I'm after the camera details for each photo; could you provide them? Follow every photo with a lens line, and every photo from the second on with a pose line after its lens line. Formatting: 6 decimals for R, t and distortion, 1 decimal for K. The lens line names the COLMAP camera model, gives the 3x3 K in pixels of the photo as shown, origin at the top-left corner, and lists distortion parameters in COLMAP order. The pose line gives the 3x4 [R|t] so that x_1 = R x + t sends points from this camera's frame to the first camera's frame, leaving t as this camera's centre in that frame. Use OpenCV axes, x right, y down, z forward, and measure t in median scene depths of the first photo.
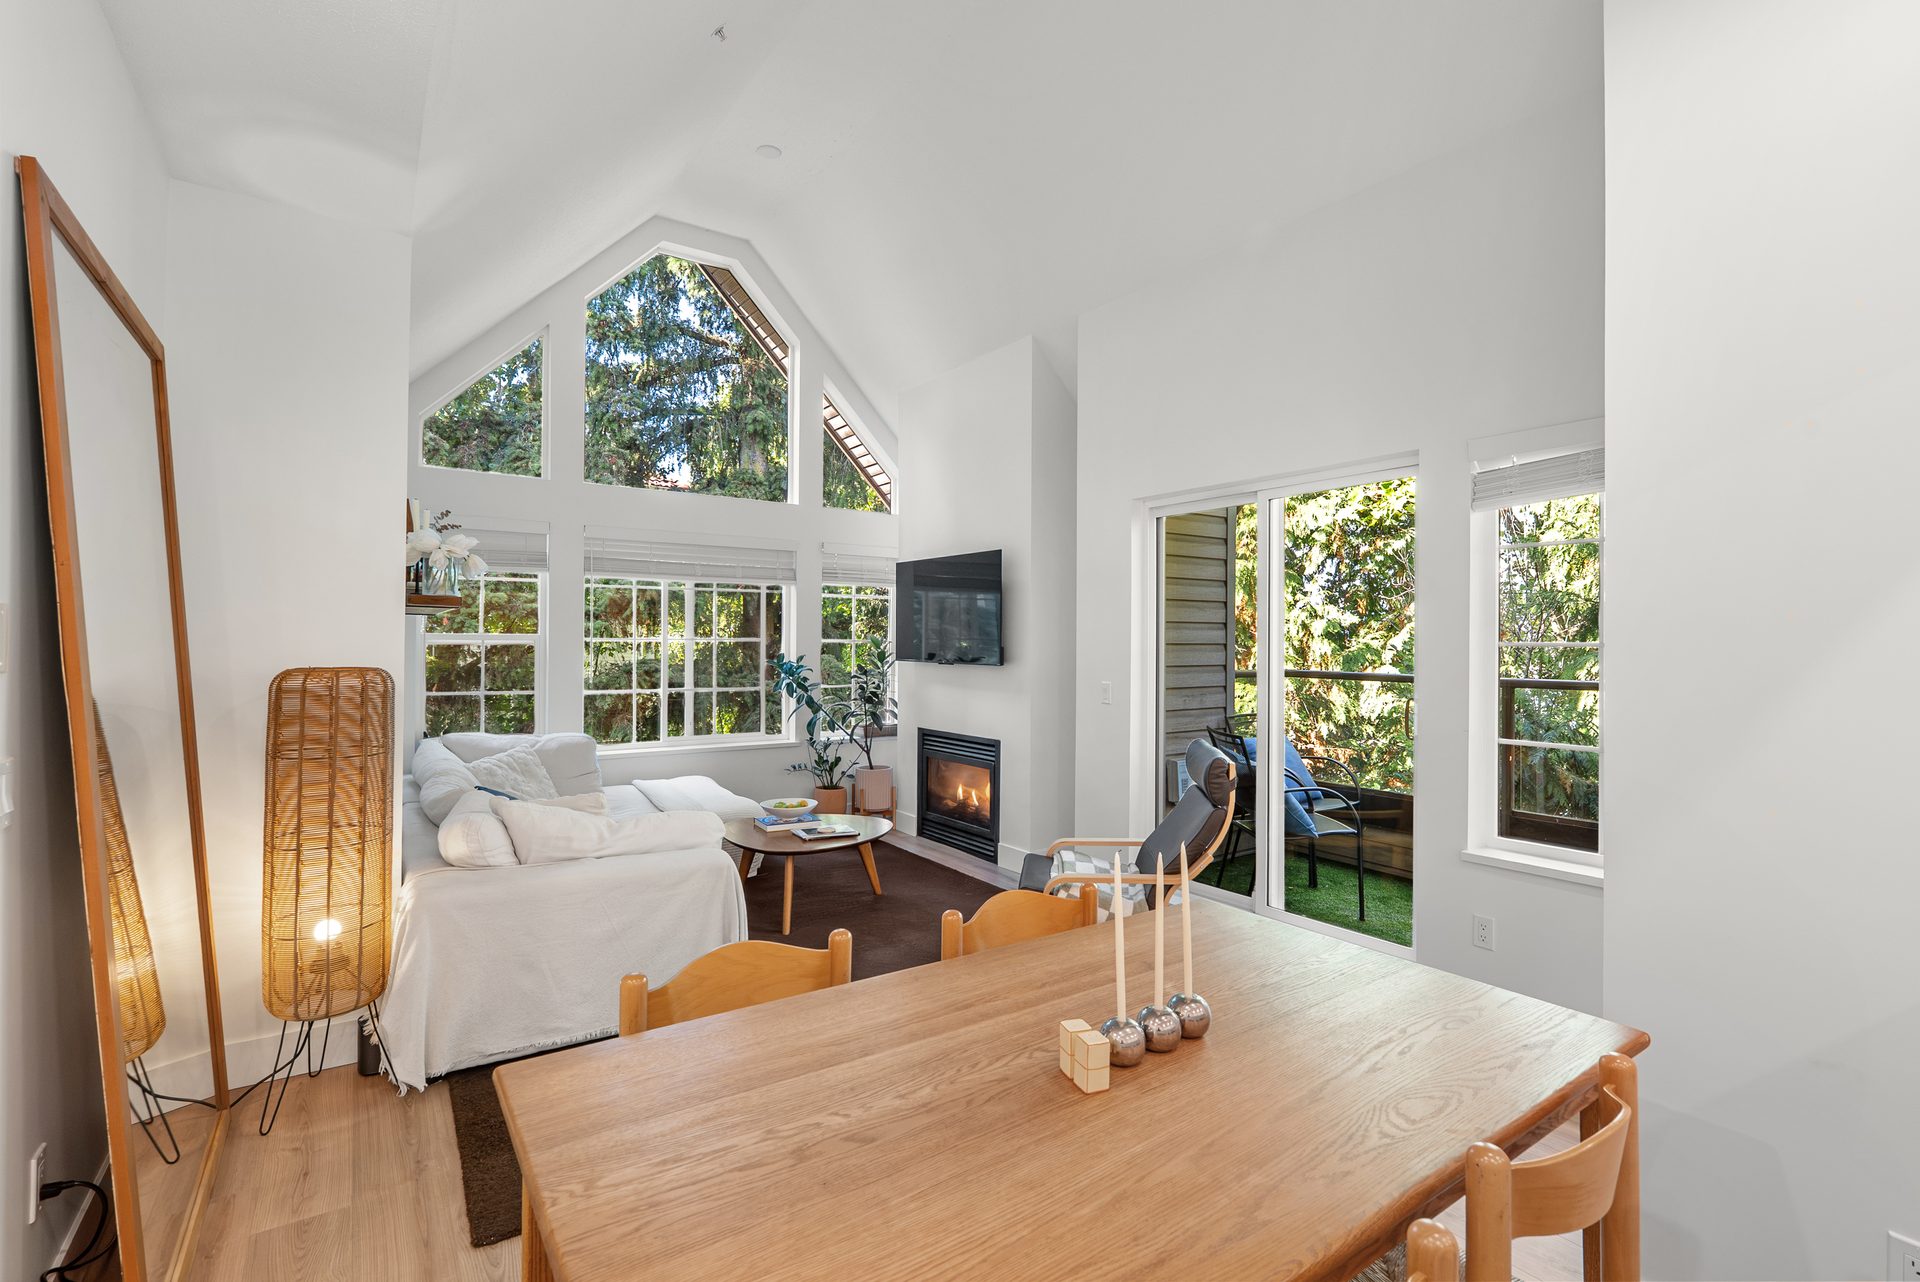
lens RADIAL K [[875.0, 0, 961.4], [0, 875.0, 641.6], [0, 0, 1]] dist [-0.007579, 0.002769]
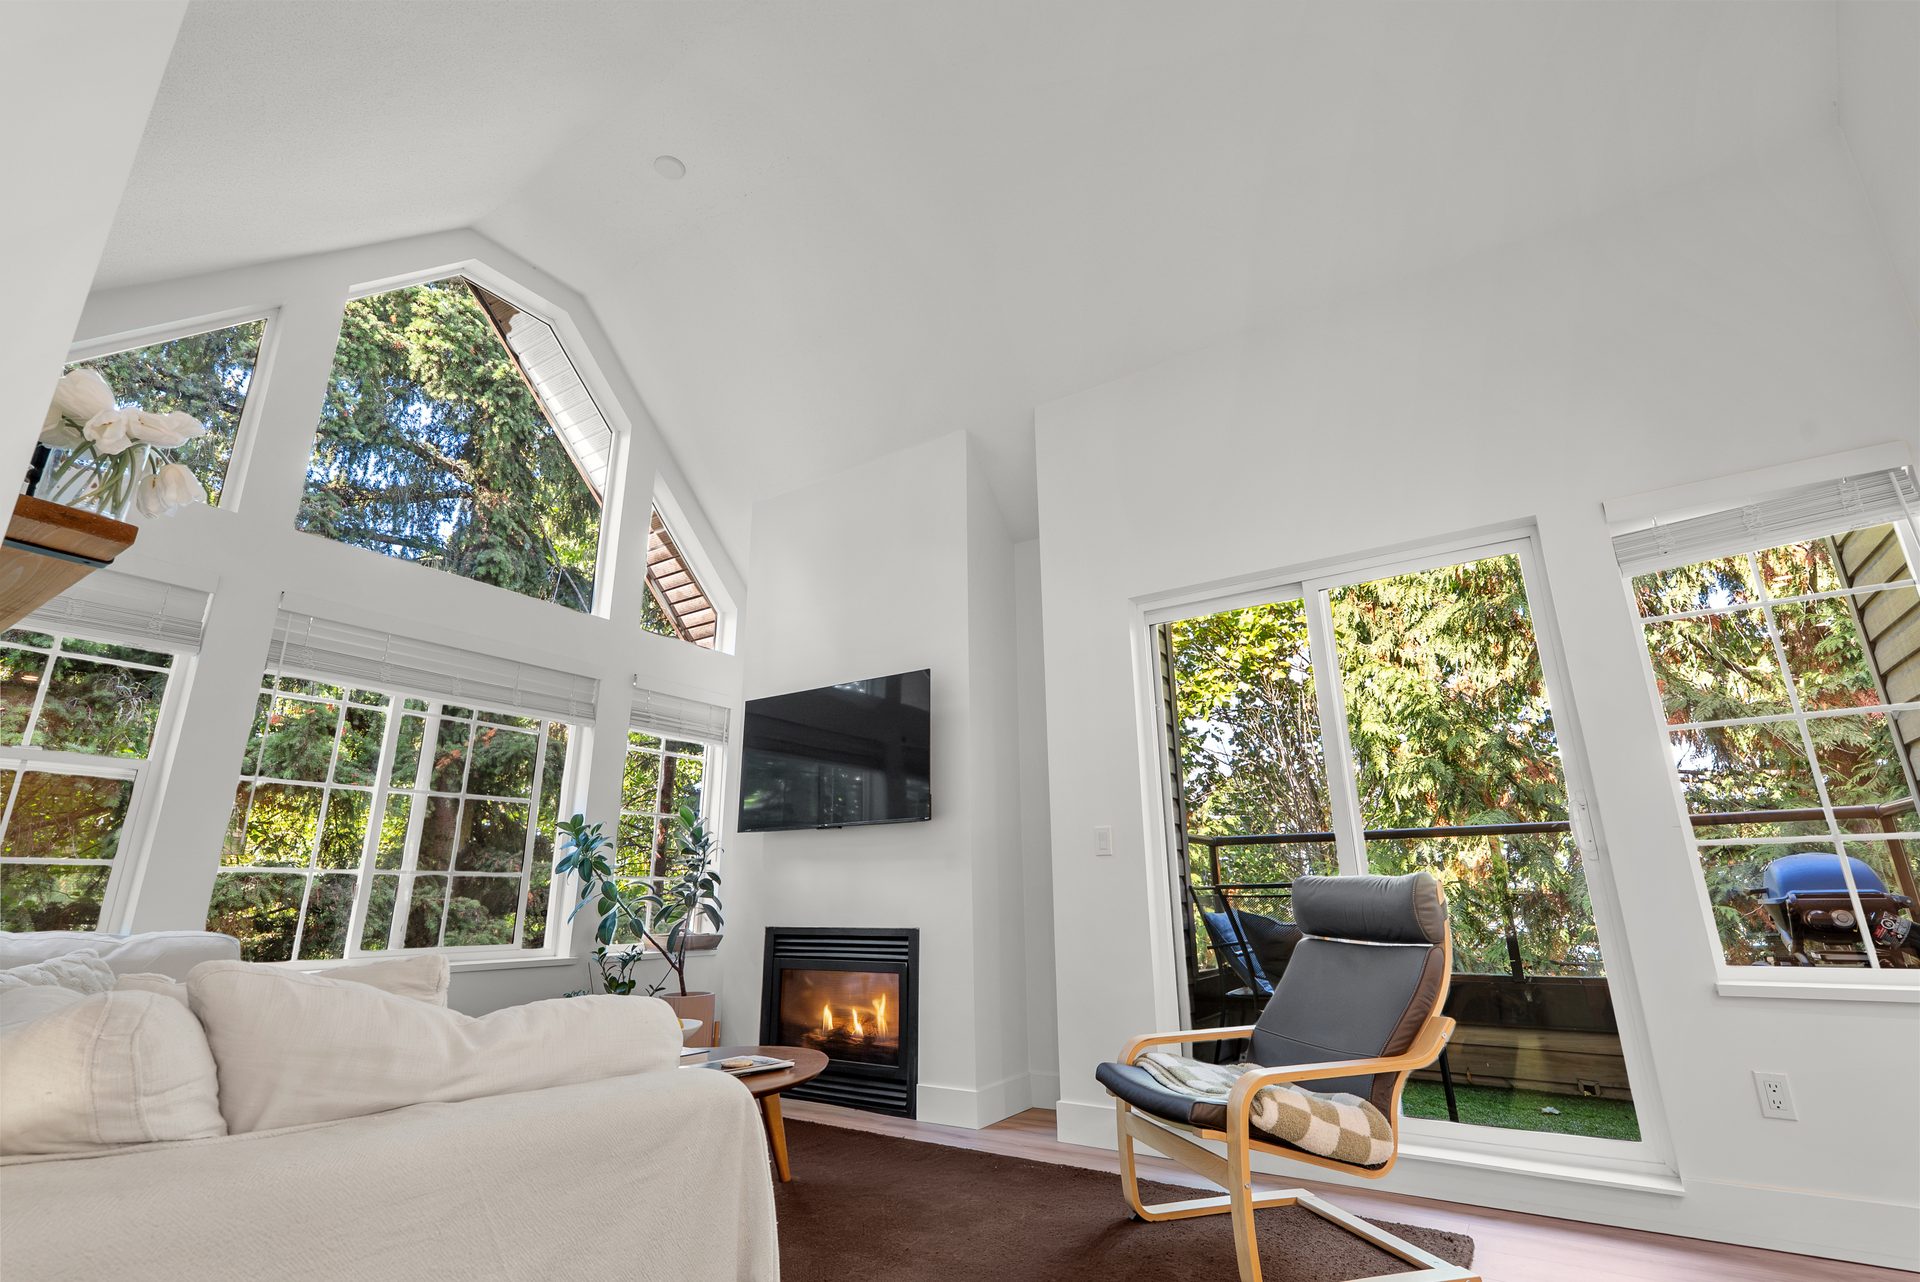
lens RADIAL K [[875.0, 0, 957.4], [0, 875.0, 641.6], [0, 0, 1]] dist [-0.007579, 0.002769]
pose [[0.929769, 0.091293, 0.356644, -0.184698], [0.015297, 0.958348, -0.285194, 0.082394], [-0.367825, 0.270620, 0.889645, 0.250135]]
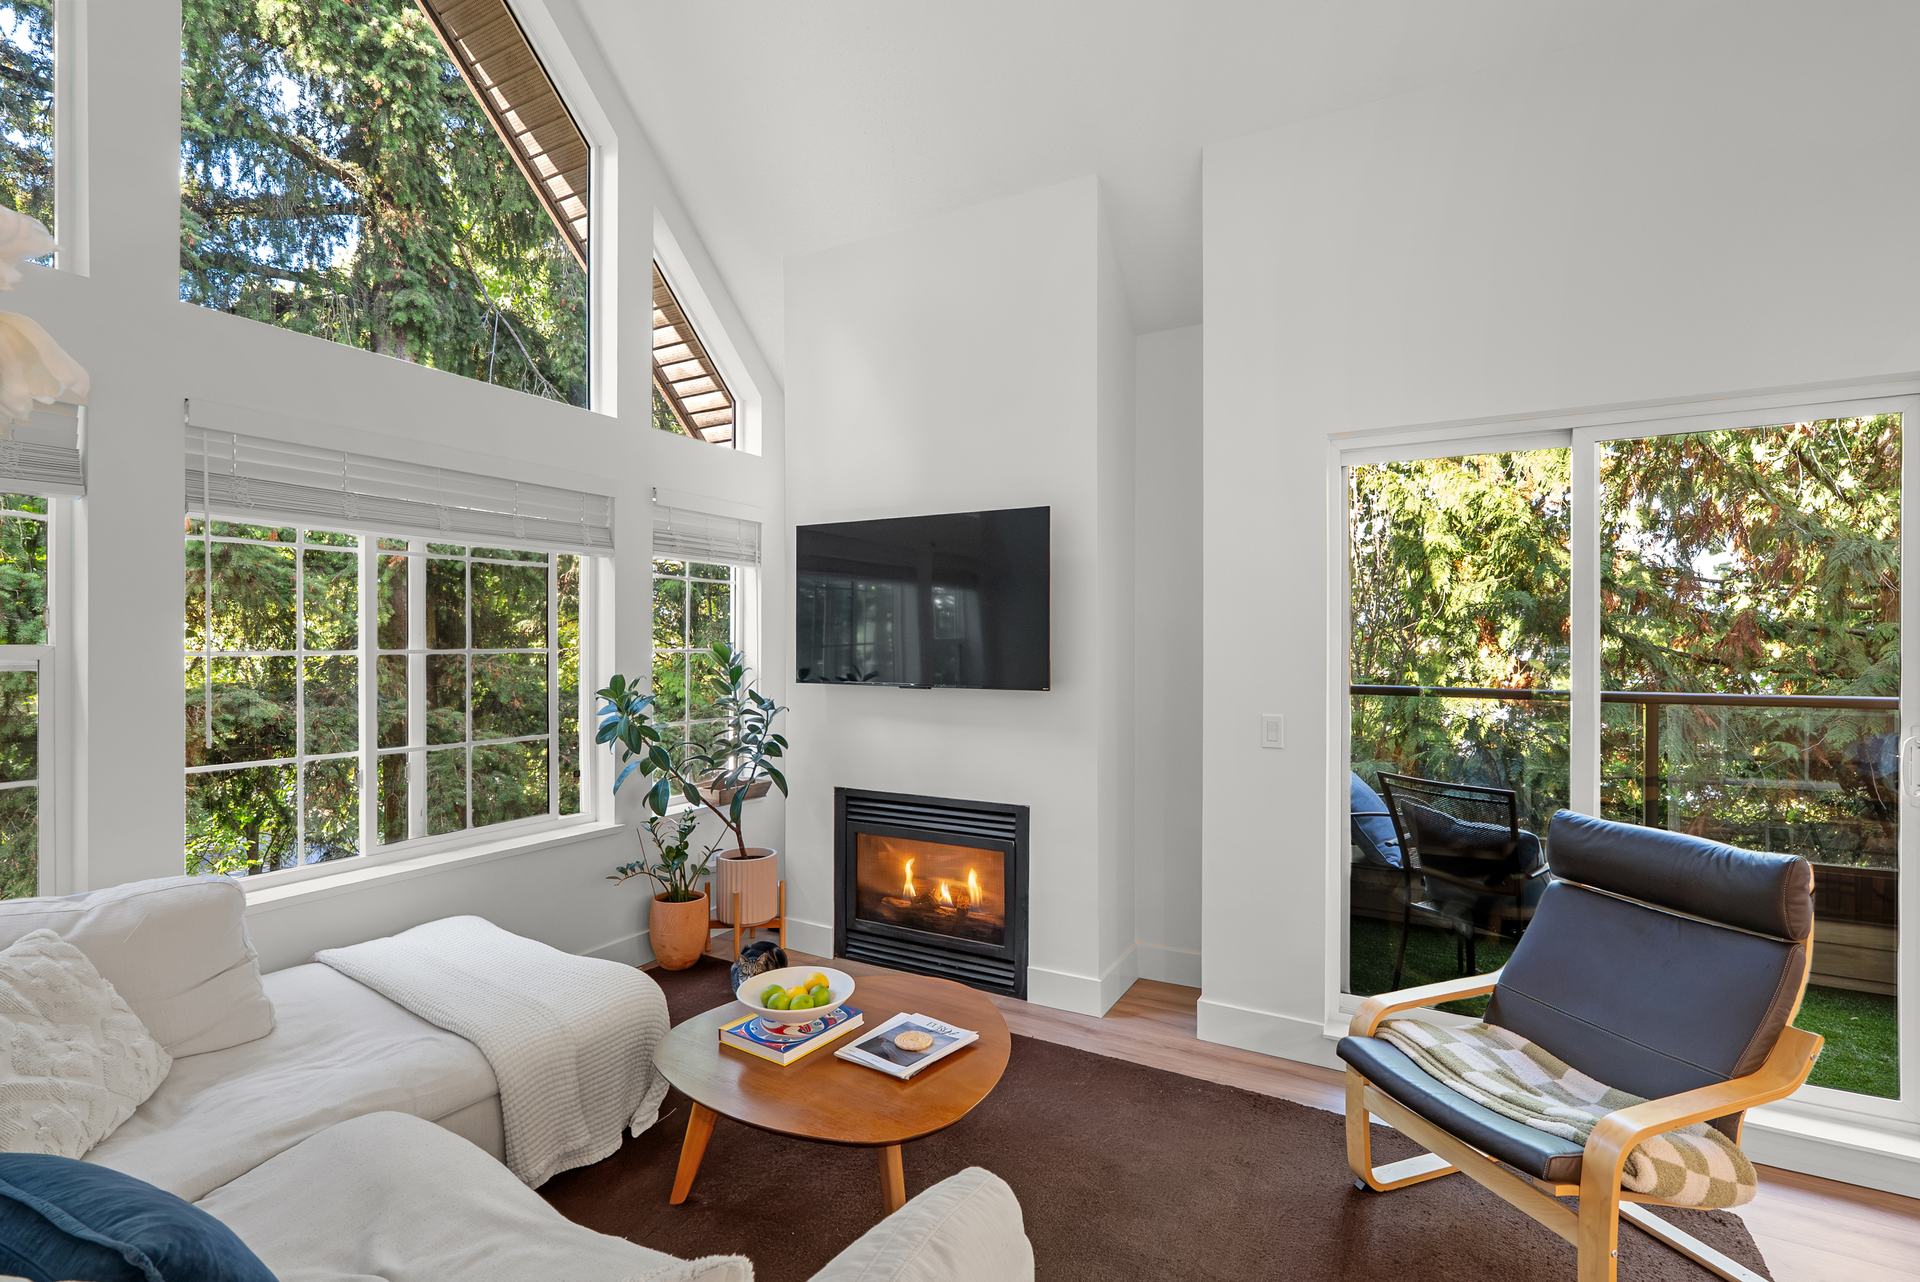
lens RADIAL K [[875.0, 0, 949.7], [0, 875.0, 650.9], [0, 0, 1]] dist [-0.007579, 0.002769]
pose [[0.901285, -0.009157, 0.433131, -0.254571], [0.004643, 0.999923, 0.011477, -0.007792], [-0.433203, -0.008333, 0.901258, 0.401230]]
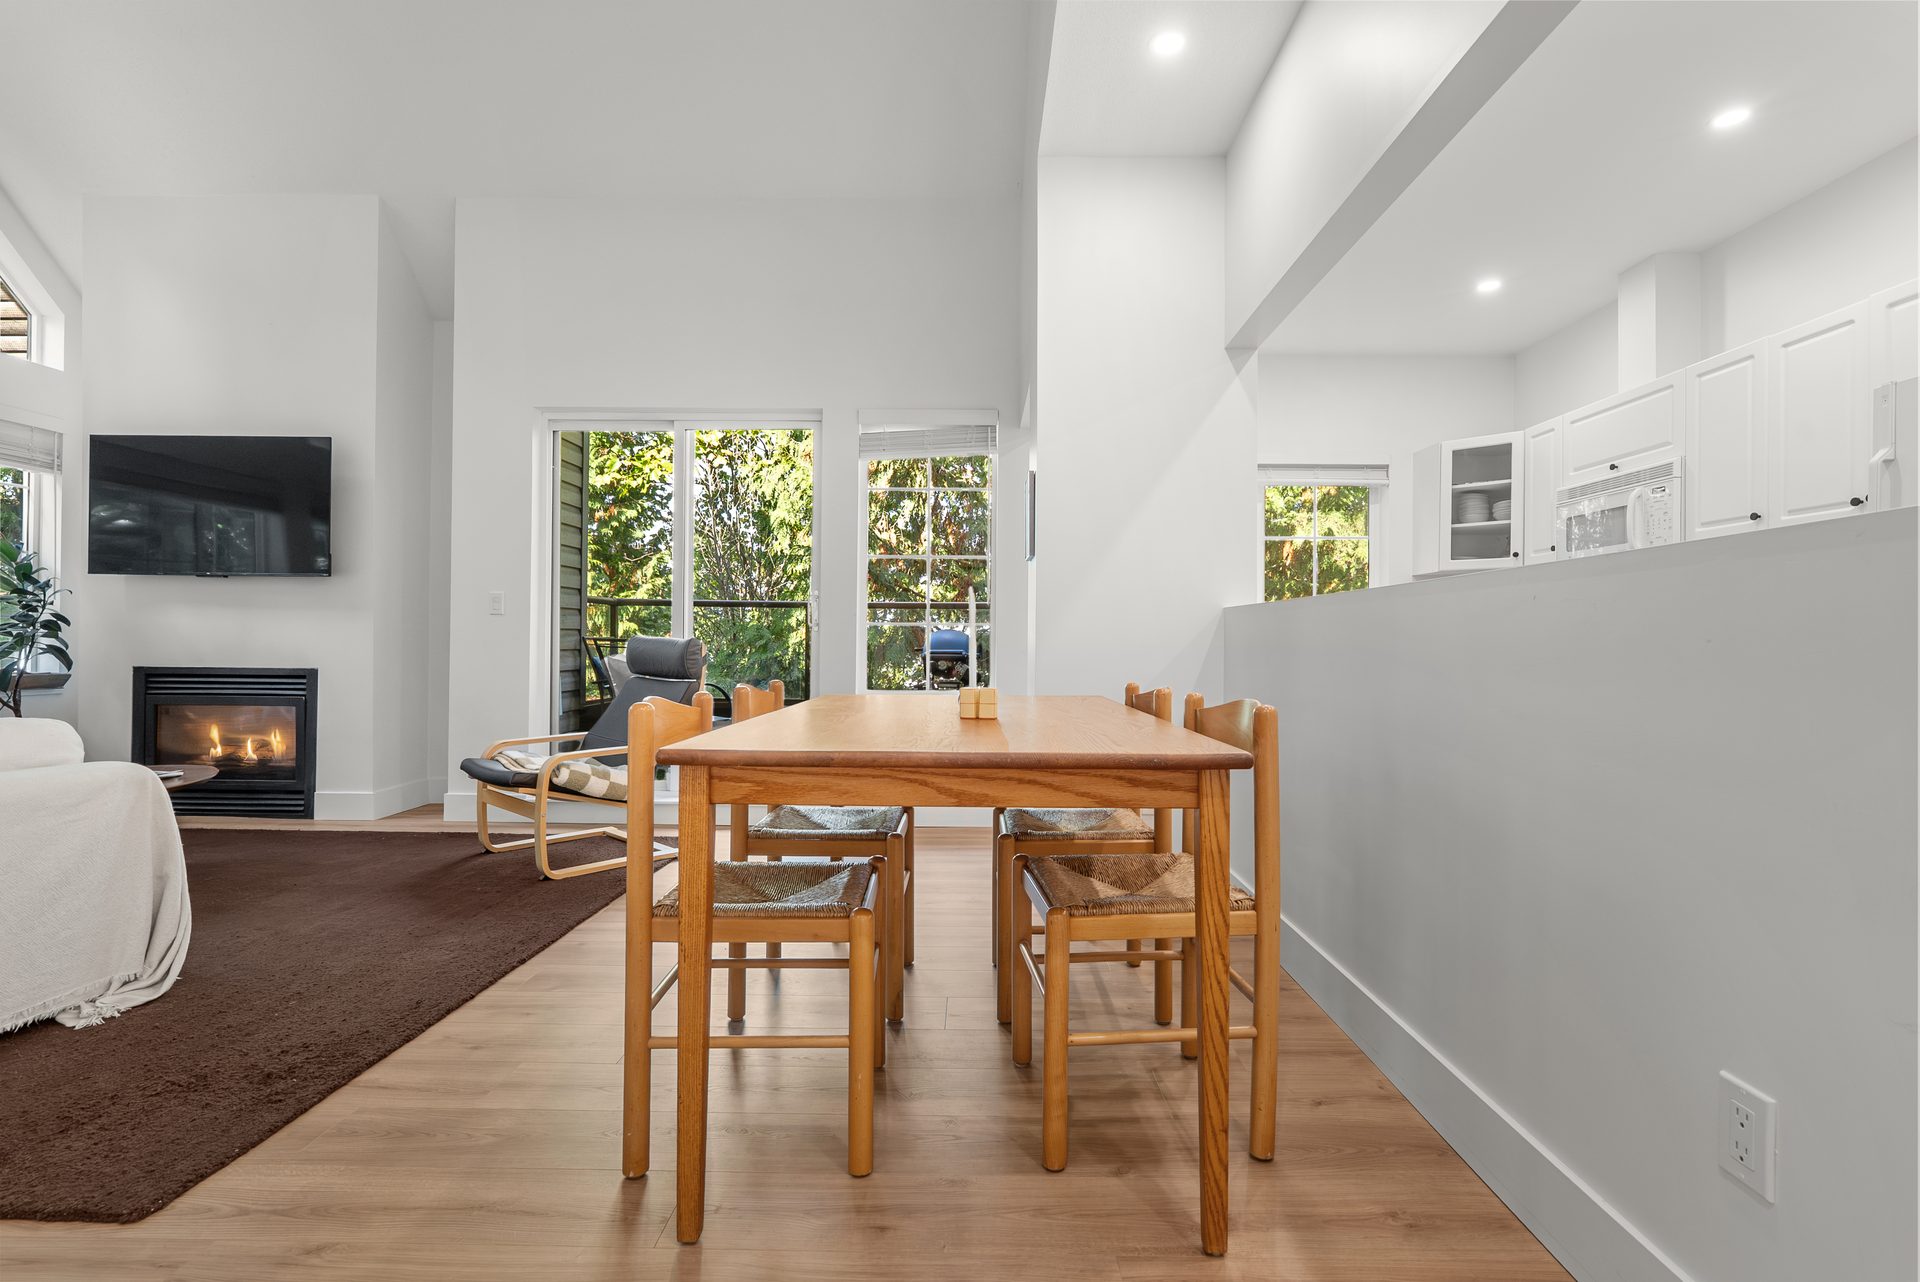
lens RADIAL K [[875.0, 0, 968.2], [0, 875.0, 644.8], [0, 0, 1]] dist [-0.007579, 0.002769]
pose [[0.578746, -0.000952, 0.815507, -0.244110], [-0.005588, 0.999971, 0.005133, 0.073847], [-0.815489, -0.007528, 0.578724, 0.017889]]
